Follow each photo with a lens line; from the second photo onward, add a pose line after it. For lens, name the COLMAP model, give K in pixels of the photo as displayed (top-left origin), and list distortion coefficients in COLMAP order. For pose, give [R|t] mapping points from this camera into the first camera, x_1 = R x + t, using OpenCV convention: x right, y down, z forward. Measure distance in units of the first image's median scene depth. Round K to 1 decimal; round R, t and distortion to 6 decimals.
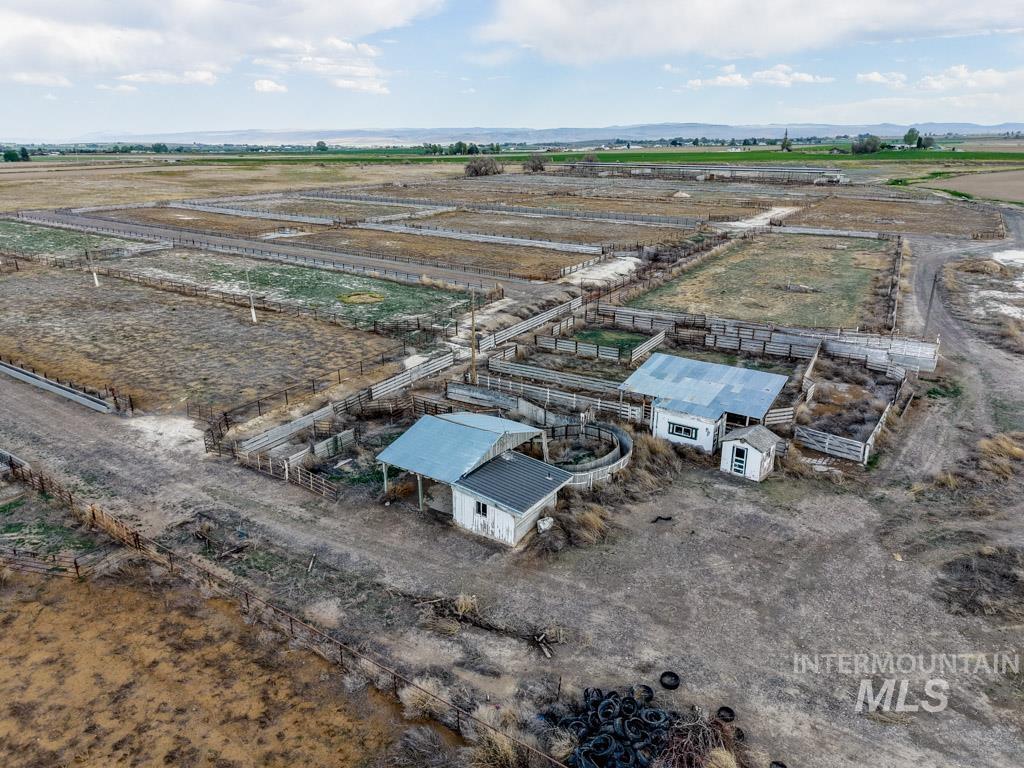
lens RADIAL K [[684.7, 0, 509.7], [0, 684.7, 383.3], [0, 0, 1]] dist [0.035076, -0.037238]
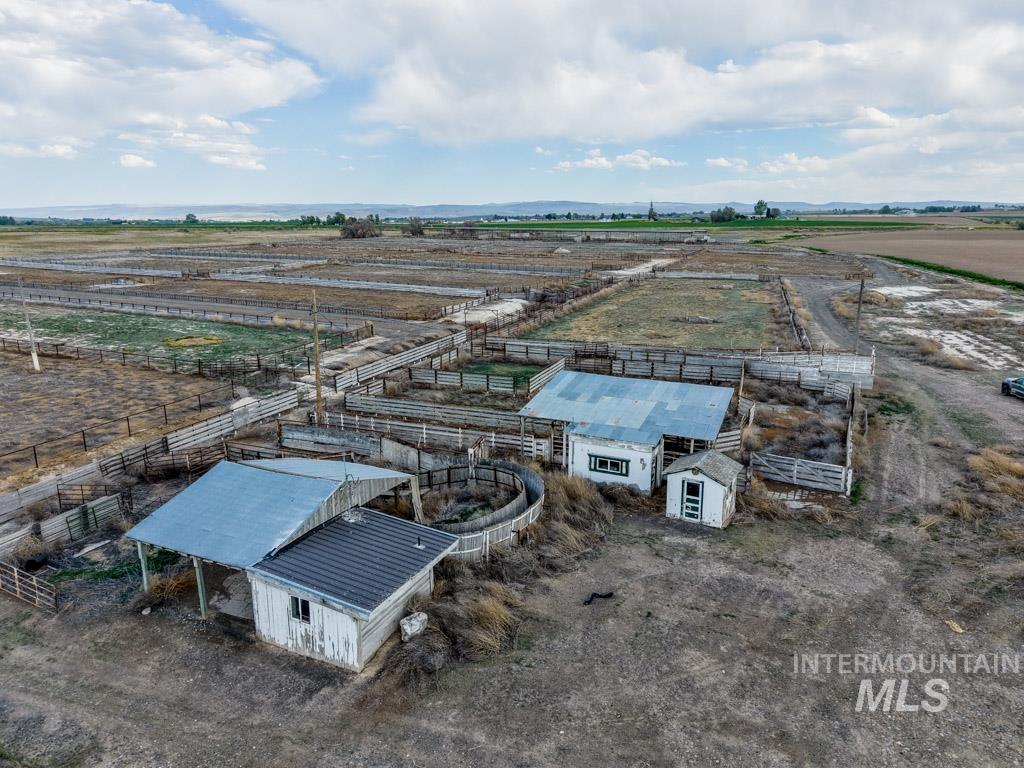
lens RADIAL K [[684.7, 0, 509.7], [0, 684.7, 383.3], [0, 0, 1]] dist [0.035076, -0.037238]
pose [[0.986089, -0.037838, 0.161851, 0.030919], [0.053957, 0.993881, -0.096384, 0.040548], [-0.157214, 0.103777, 0.982097, 0.258245]]
